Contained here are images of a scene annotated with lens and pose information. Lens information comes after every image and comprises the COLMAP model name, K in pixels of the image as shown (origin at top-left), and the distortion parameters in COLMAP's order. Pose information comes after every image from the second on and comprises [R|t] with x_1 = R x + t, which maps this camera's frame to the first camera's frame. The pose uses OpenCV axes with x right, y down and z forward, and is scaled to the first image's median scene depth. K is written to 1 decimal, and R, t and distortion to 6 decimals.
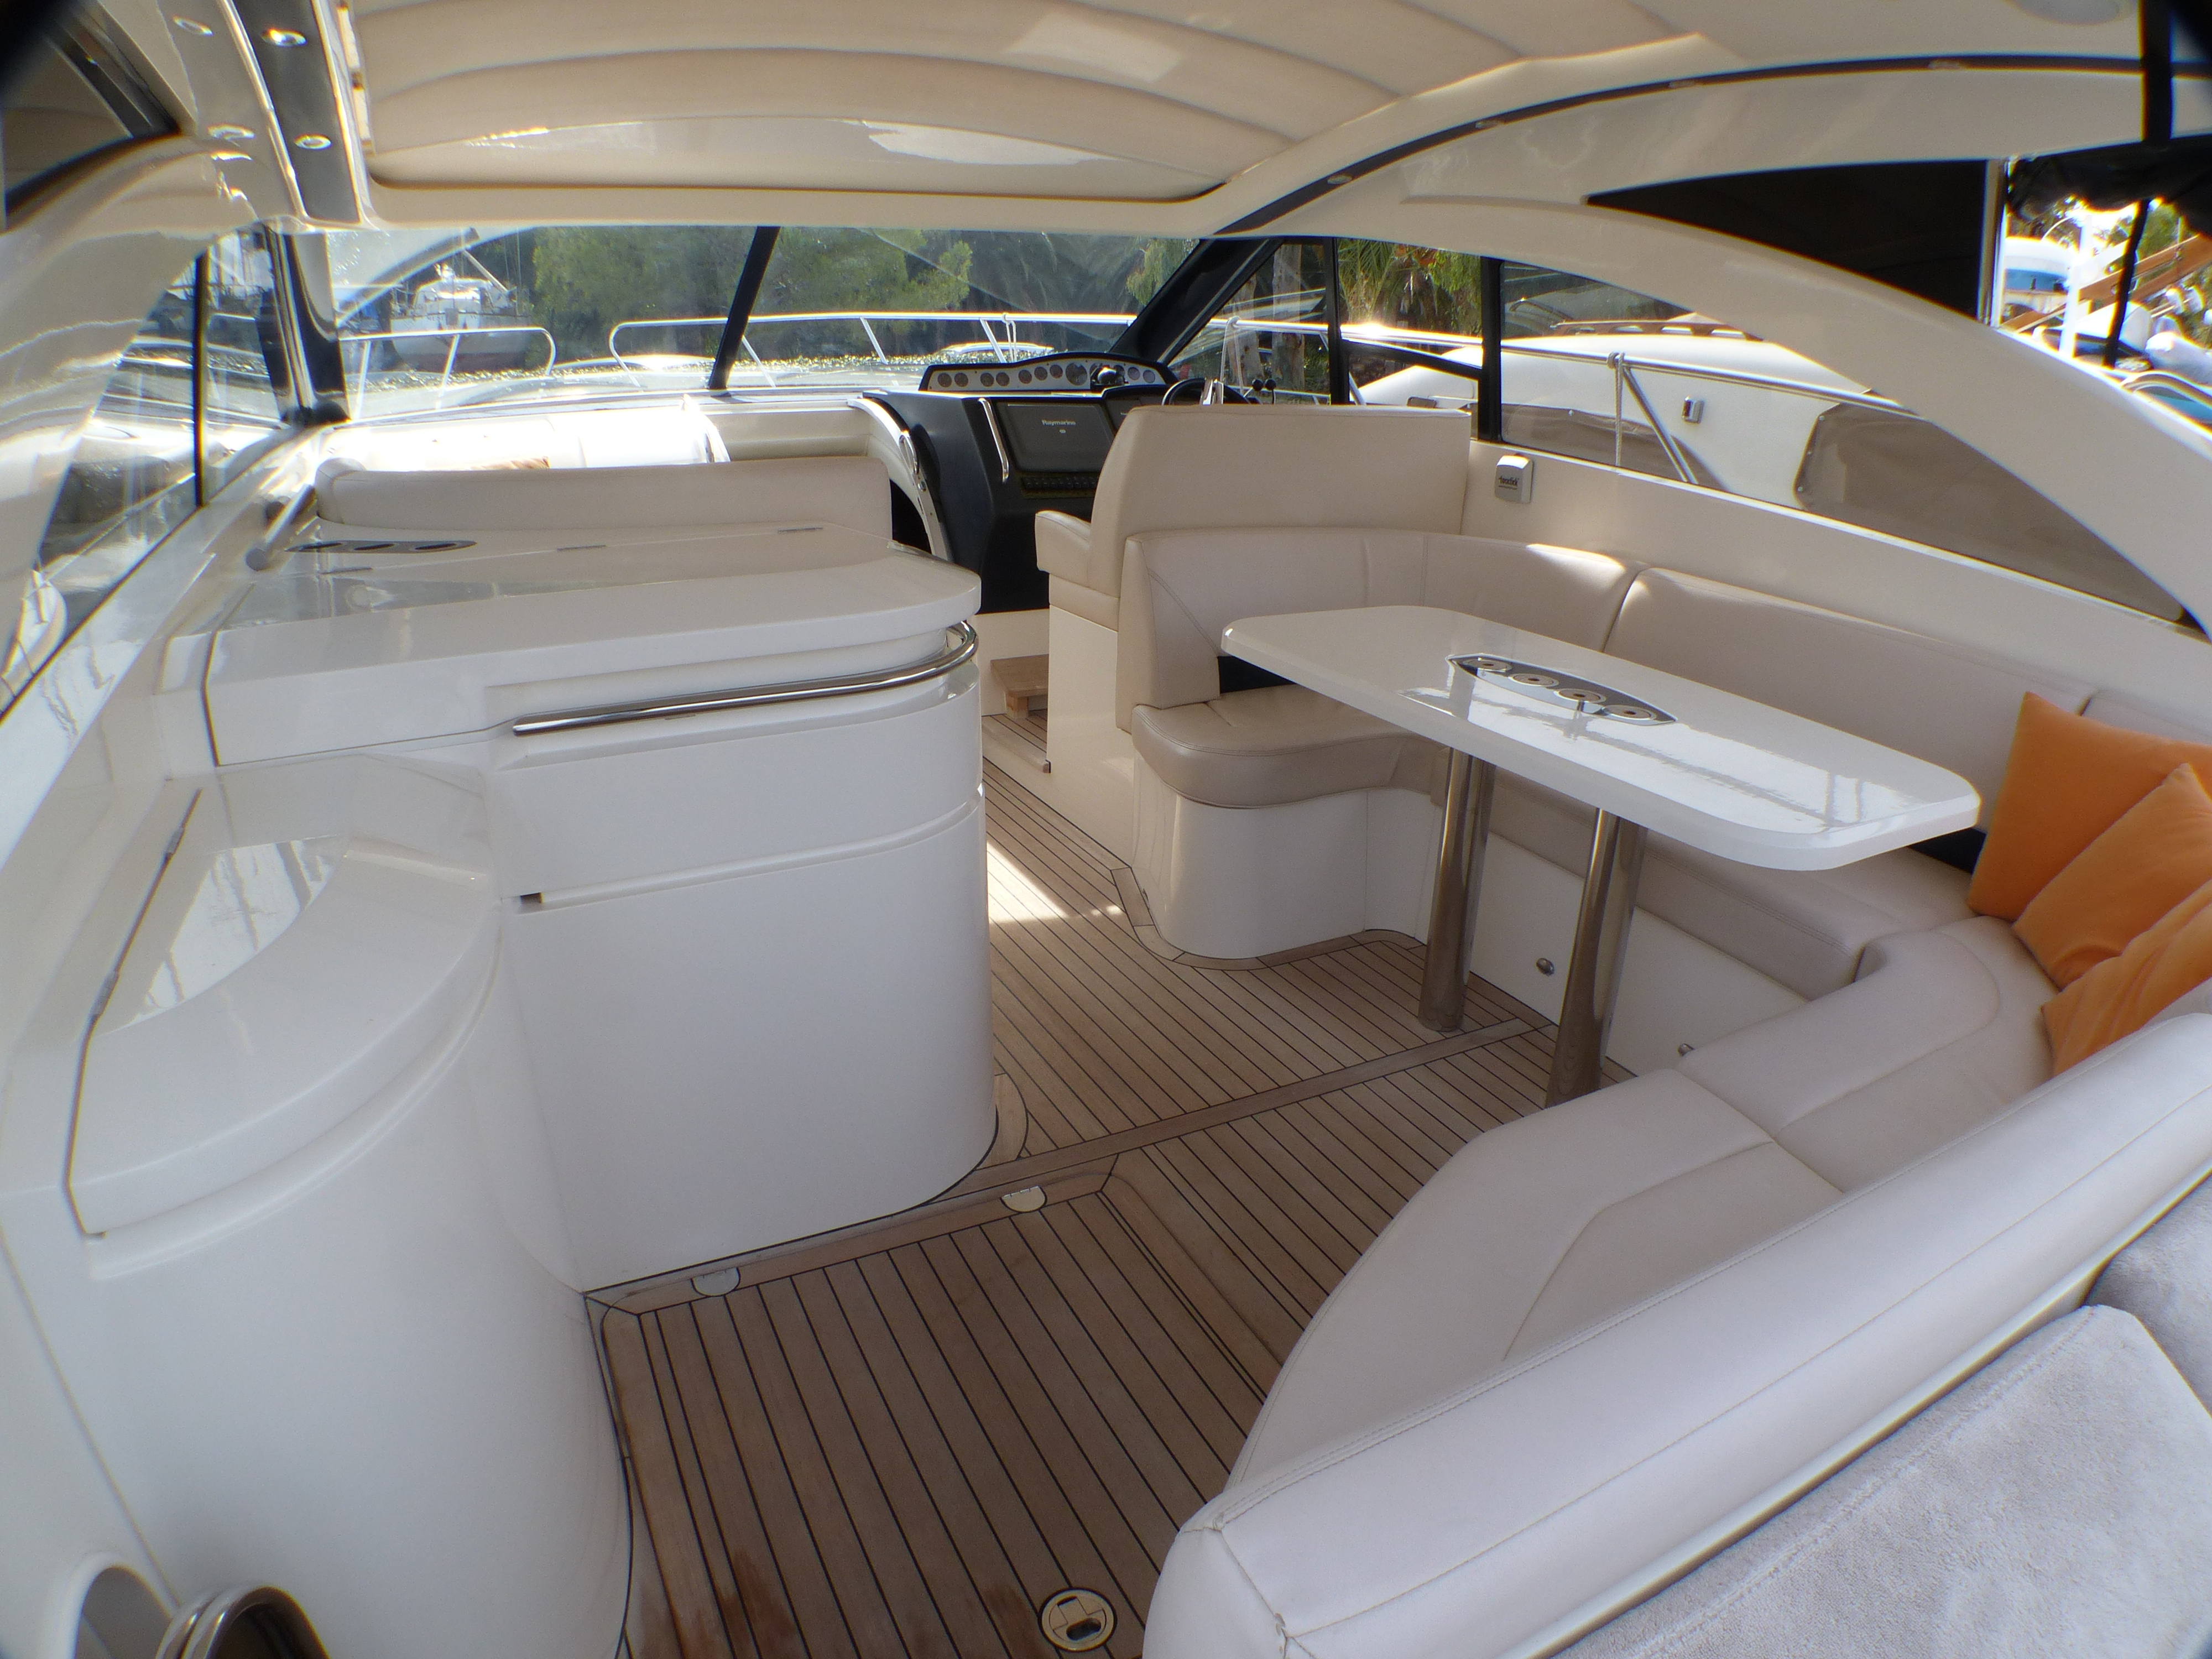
lens RADIAL K [[1373.0, 0, 1111.7], [0, 1373.0, 815.0], [0, 0, 1]] dist [-0.159970, 0.012630]
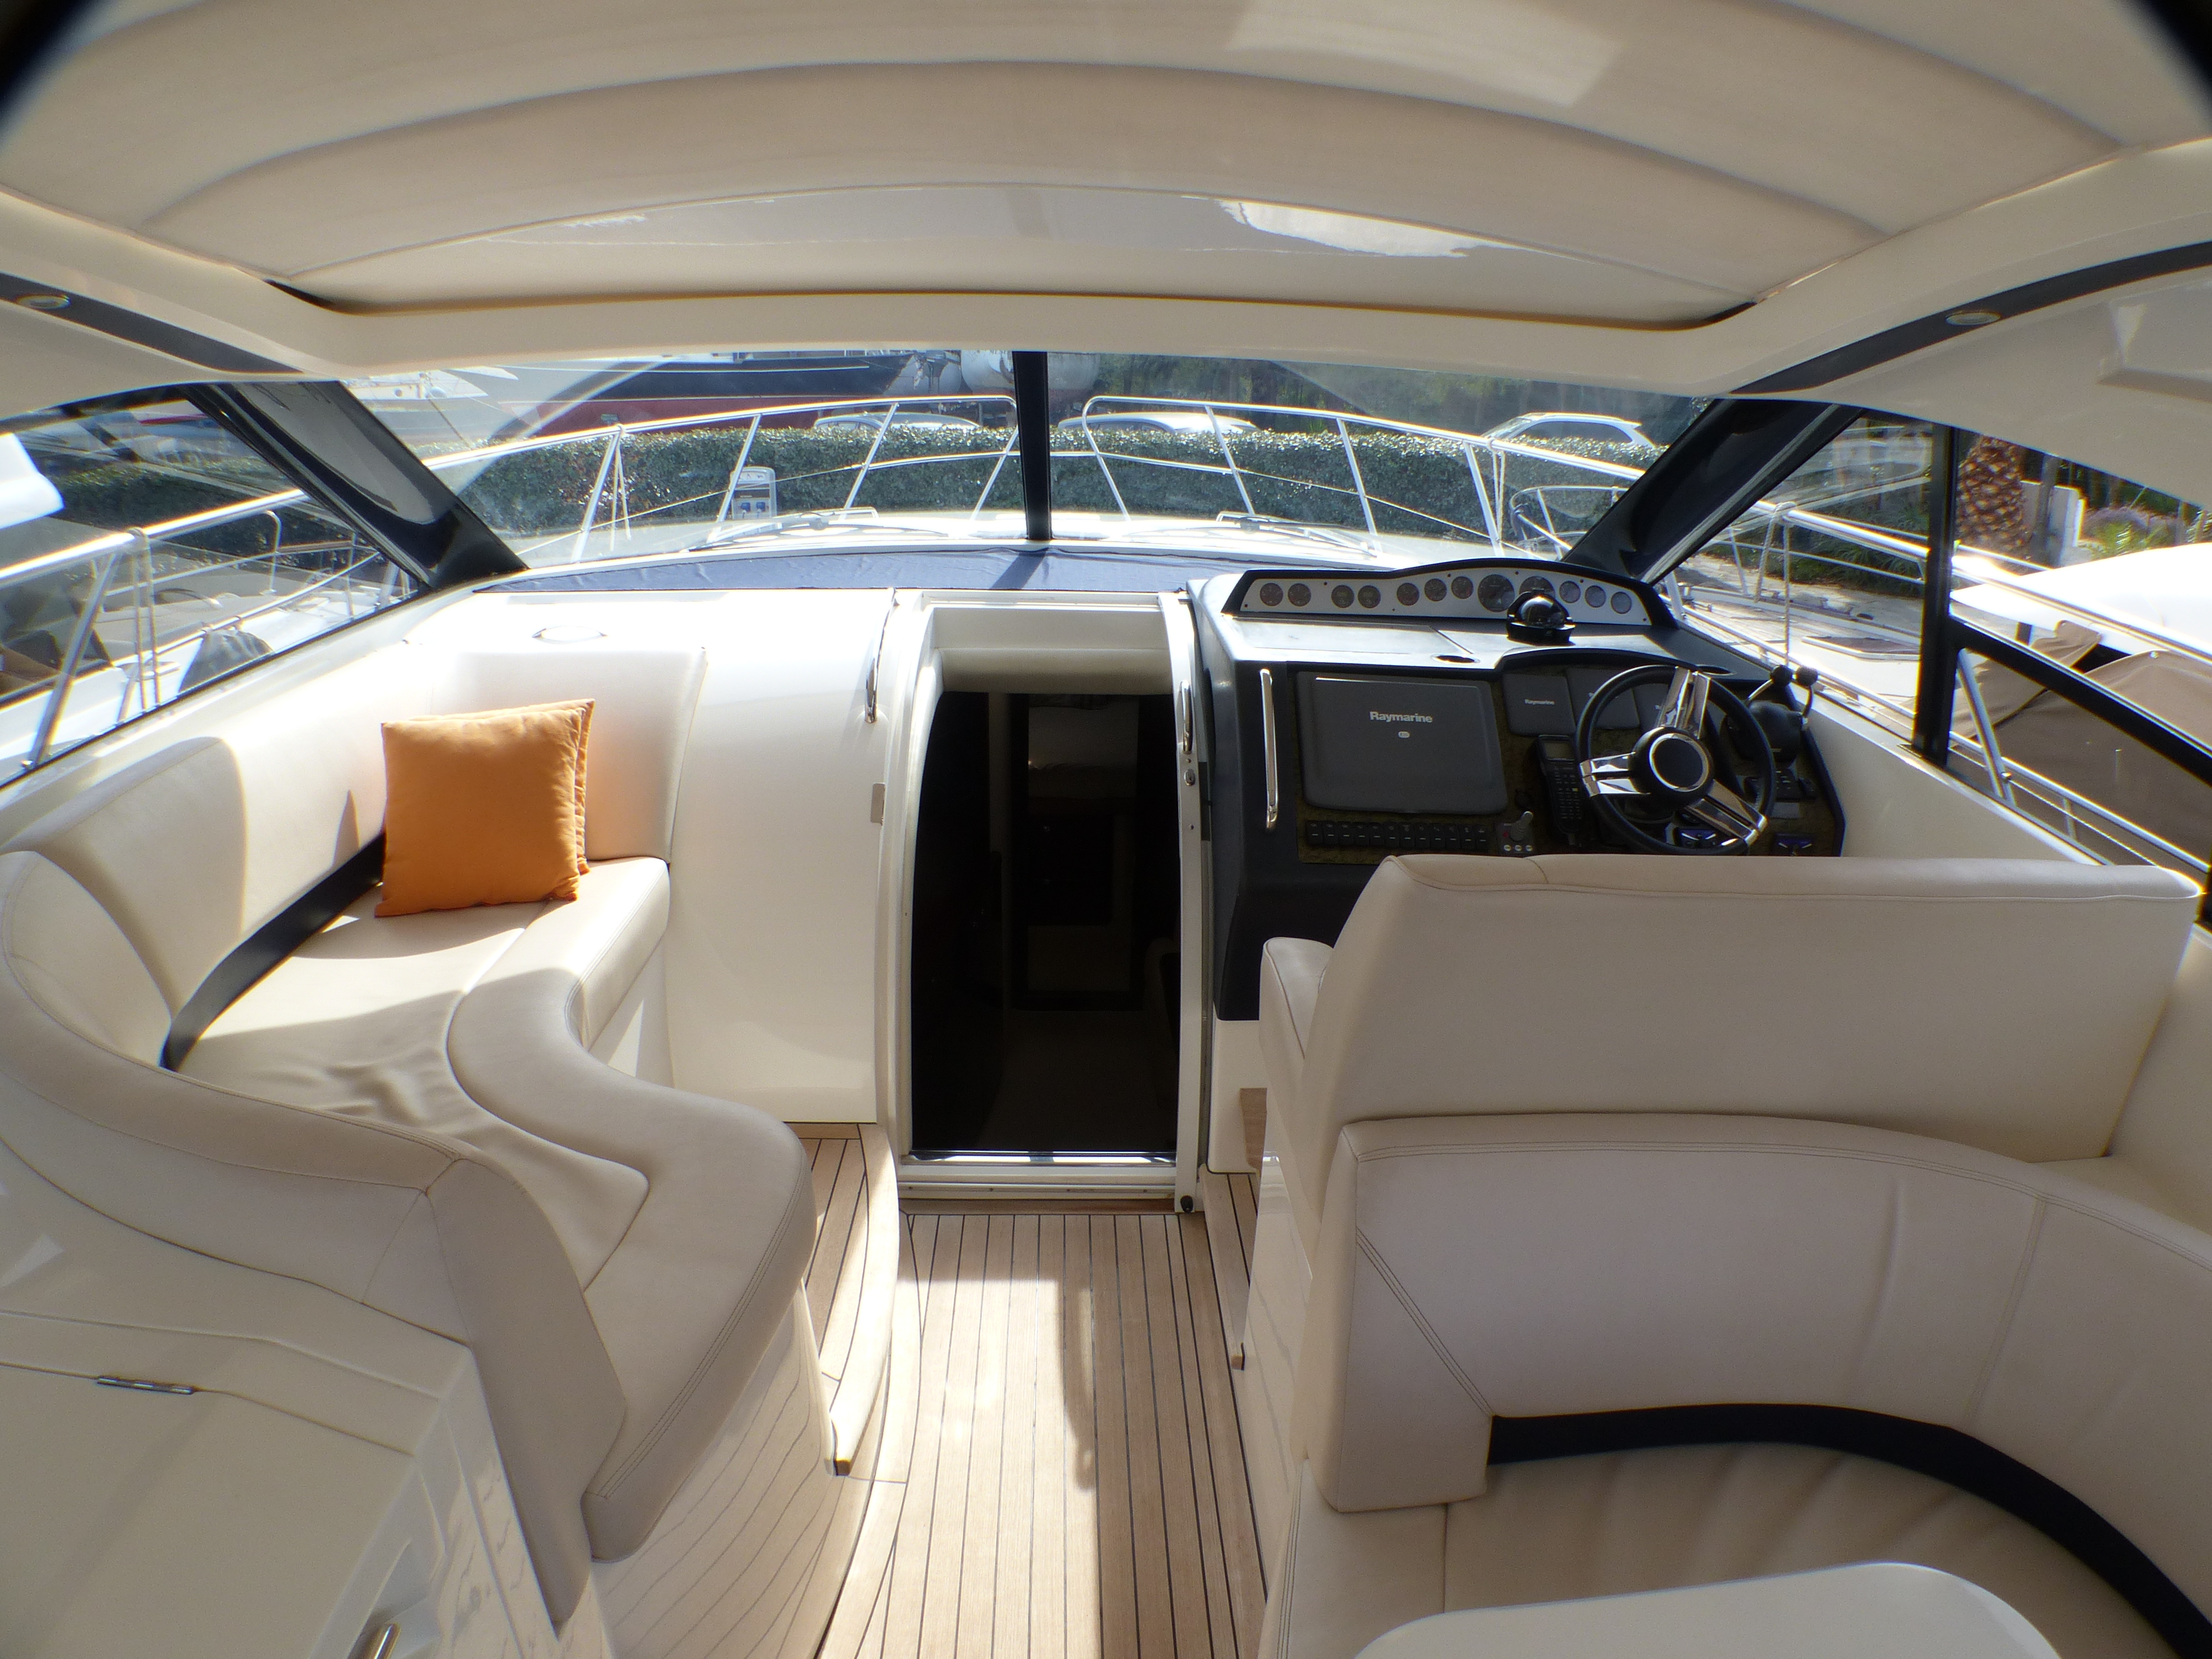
lens RADIAL K [[1373.0, 0, 1111.7], [0, 1373.0, 815.0], [0, 0, 1]] dist [-0.159970, 0.012630]
pose [[0.905228, 0.147512, -0.398500, 0.084608], [-0.159432, 0.987203, 0.003267, -0.228899], [0.393882, 0.060577, 0.917163, 0.425994]]
